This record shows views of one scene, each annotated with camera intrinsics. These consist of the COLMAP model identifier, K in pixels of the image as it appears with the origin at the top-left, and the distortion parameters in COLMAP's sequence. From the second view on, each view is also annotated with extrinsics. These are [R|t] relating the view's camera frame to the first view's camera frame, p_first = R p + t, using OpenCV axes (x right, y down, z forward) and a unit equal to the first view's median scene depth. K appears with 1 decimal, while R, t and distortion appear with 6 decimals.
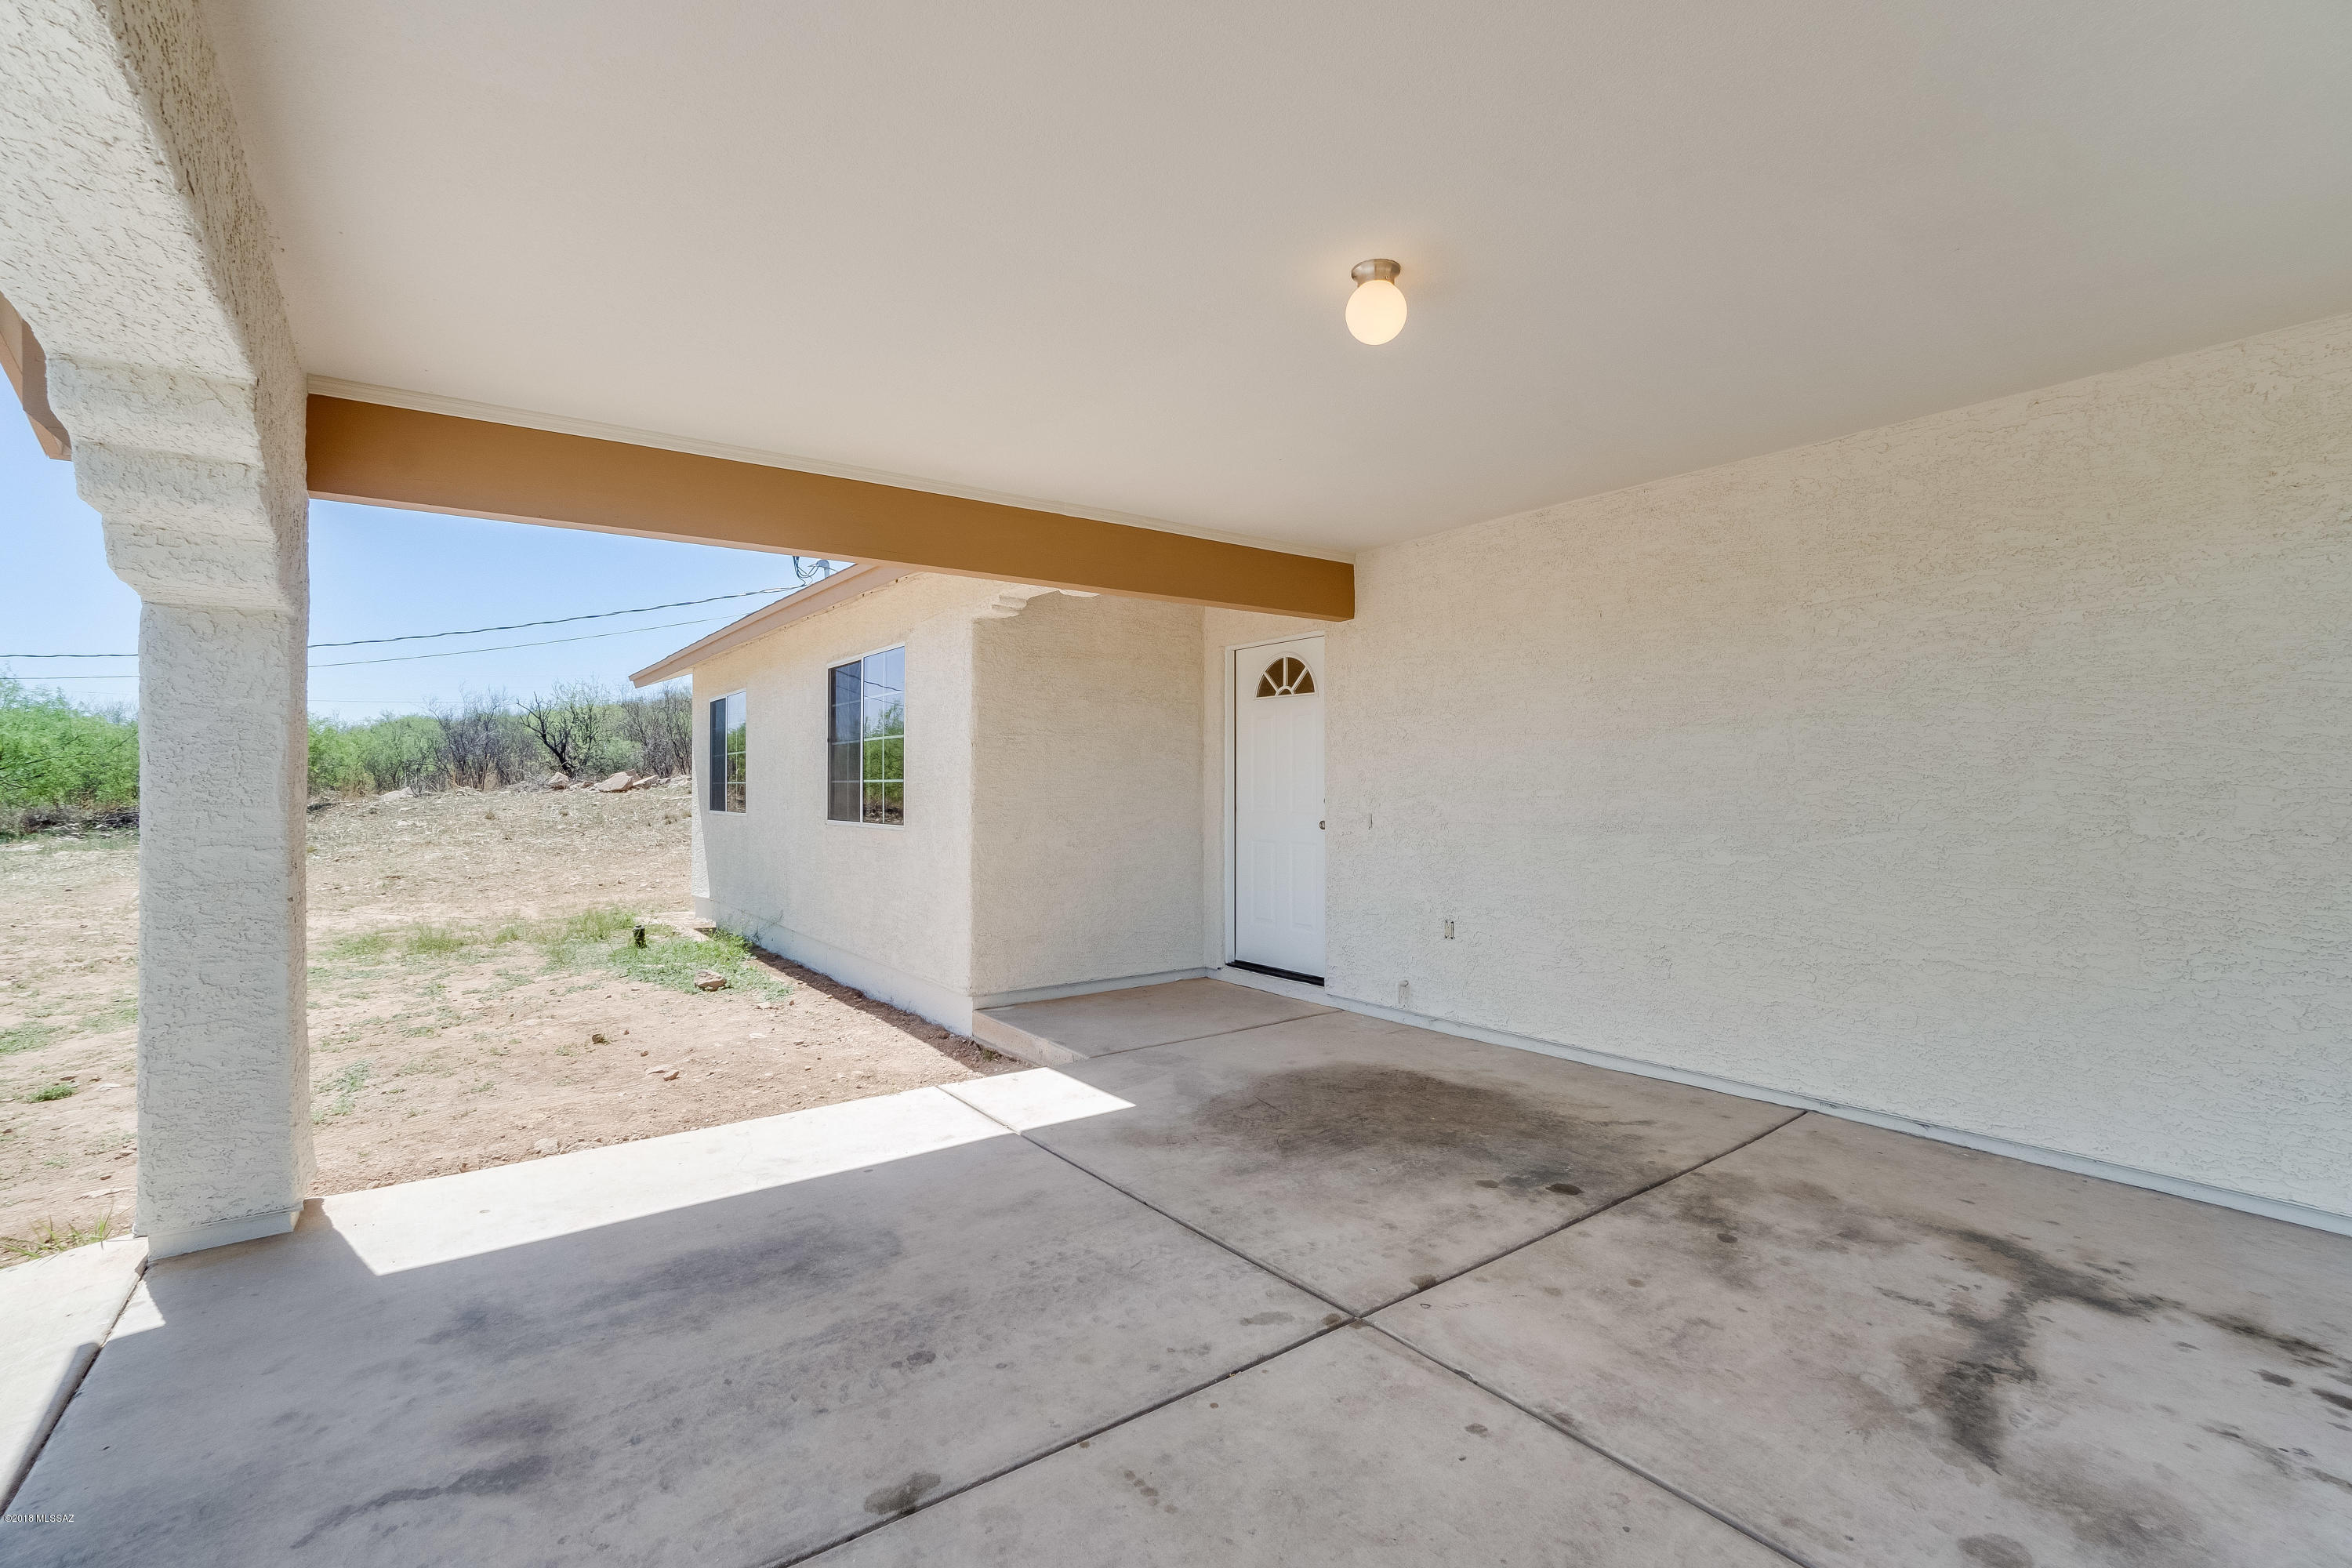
lens RADIAL K [[1024.1, 0, 1185.3], [0, 1024.1, 777.0], [0, 0, 1]] dist [-0.027313, 0.008857]
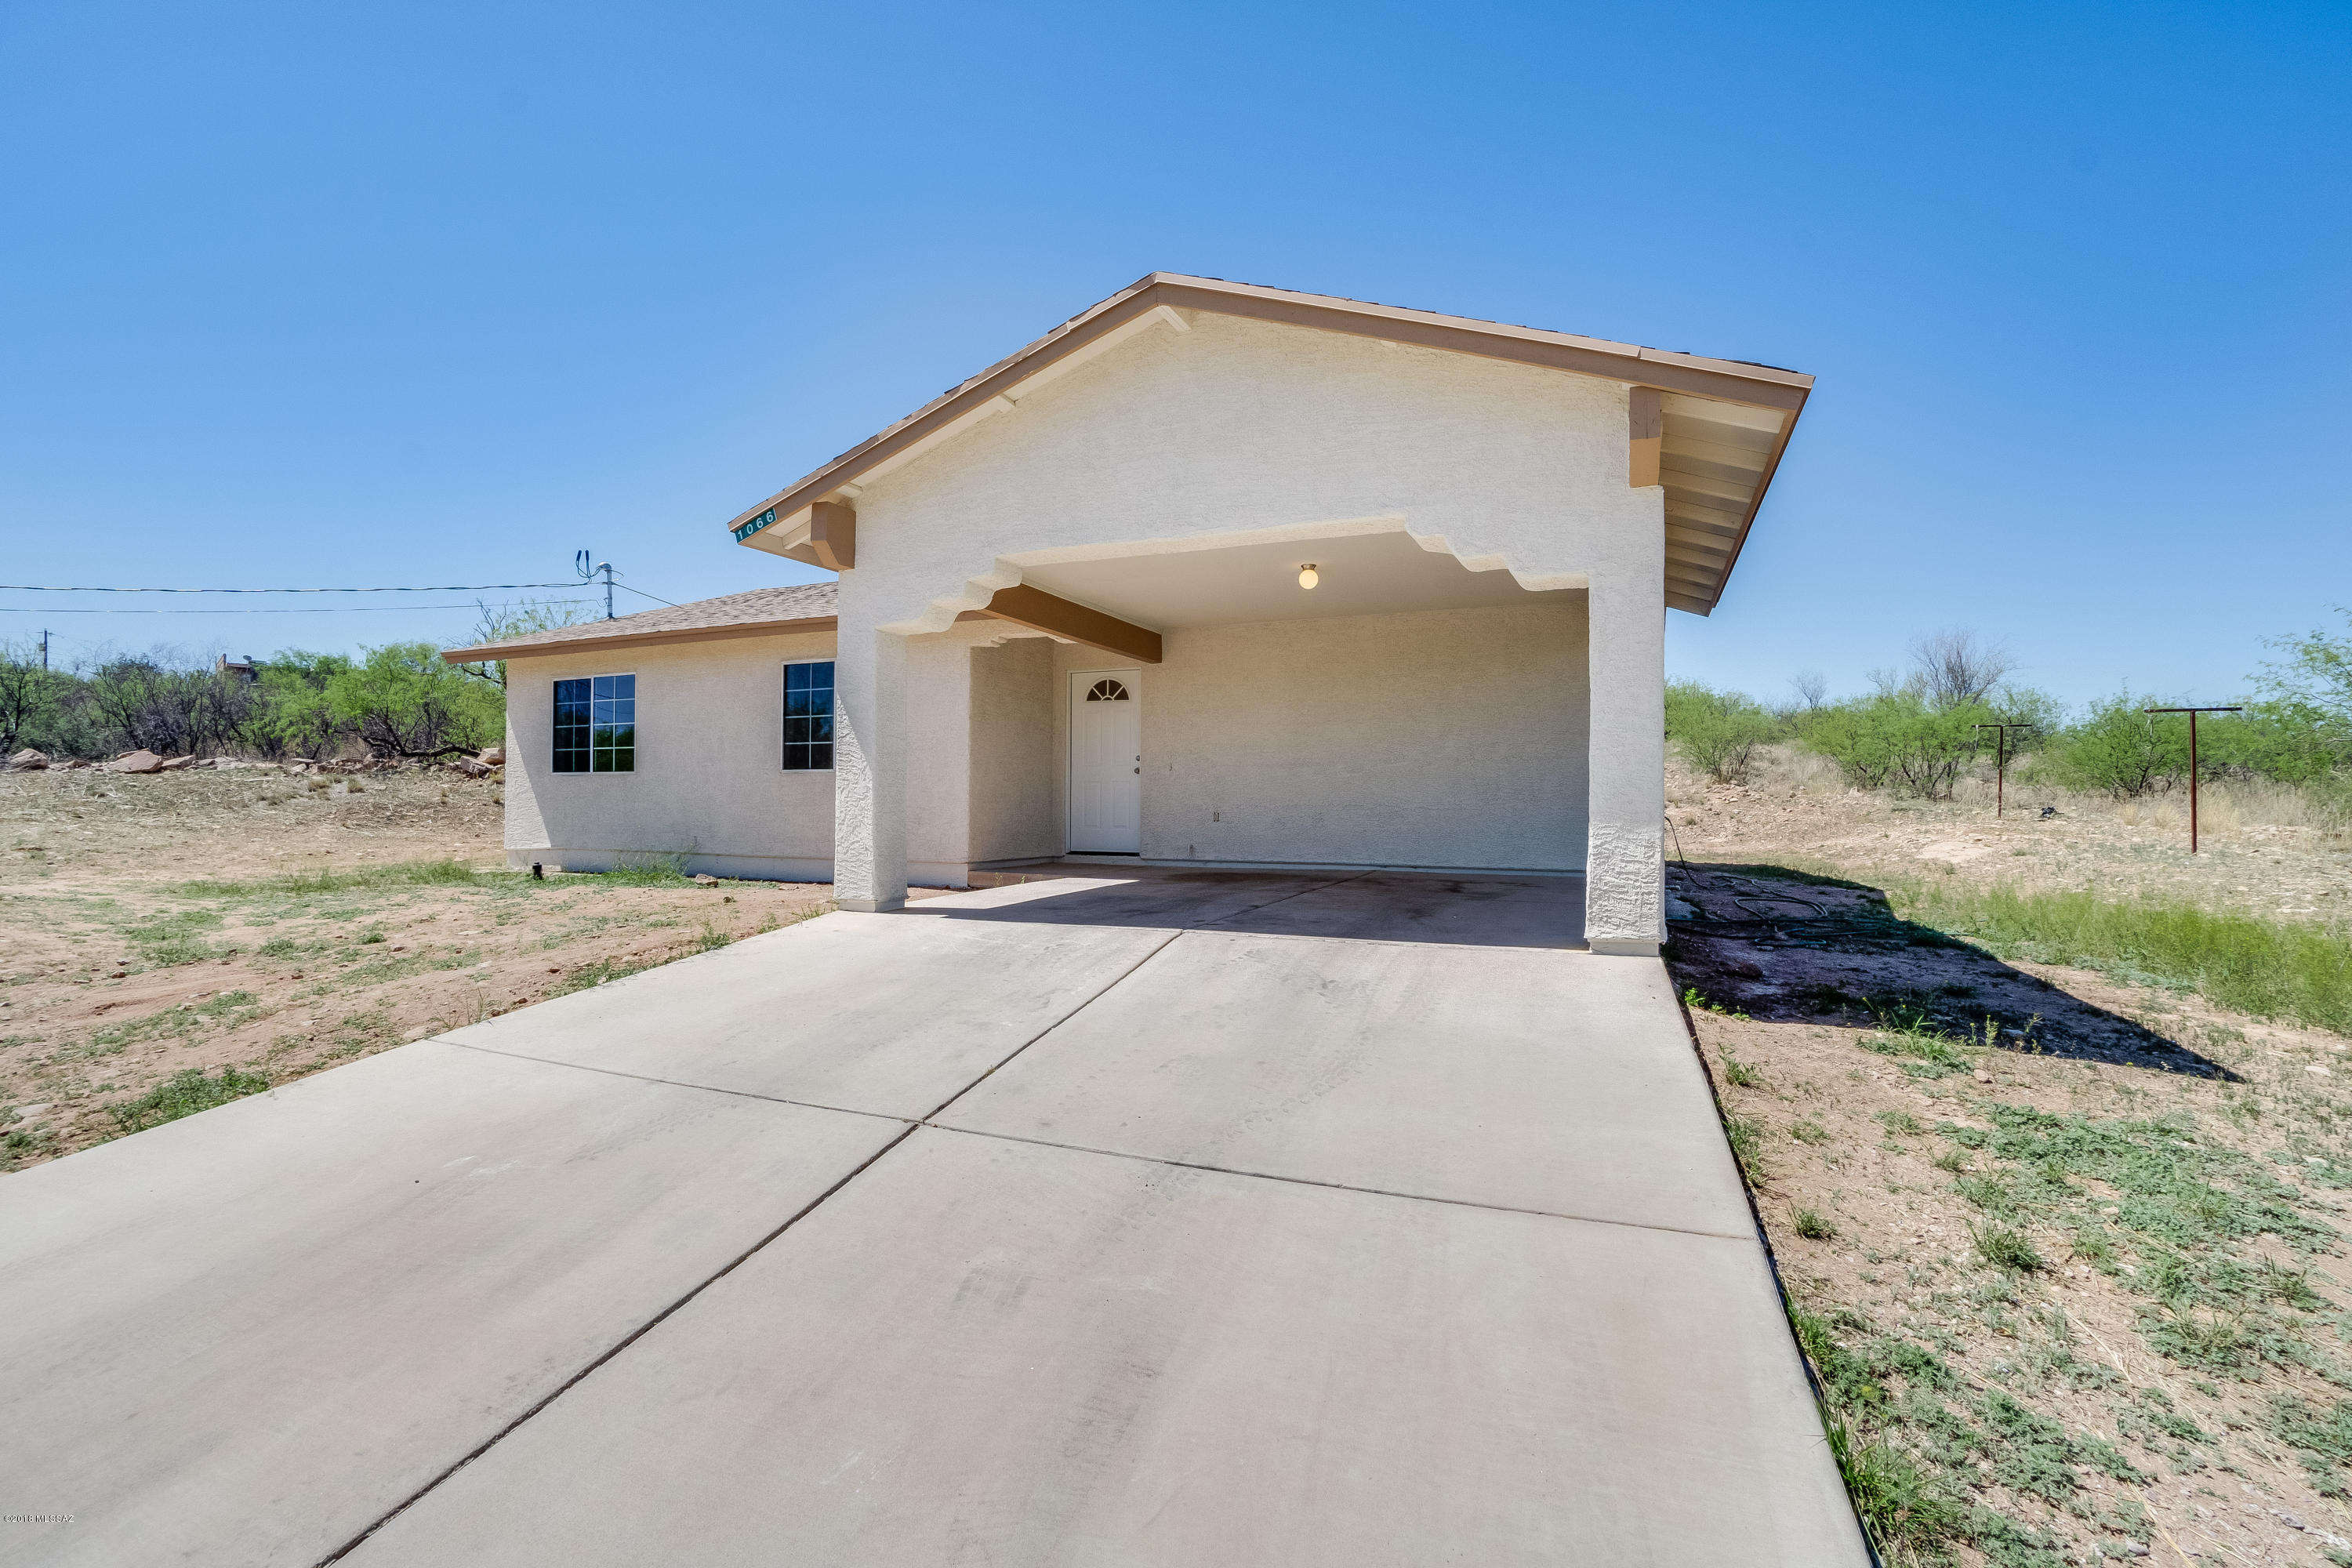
lens RADIAL K [[1024.1, 0, 1170.5], [0, 1024.1, 795.0], [0, 0, 1]] dist [-0.027313, 0.008857]
pose [[0.870977, 0.012529, 0.491164, -0.694954], [-0.010847, 0.999922, -0.006271, 0.097084], [-0.491204, 0.000134, 0.871044, -0.627428]]
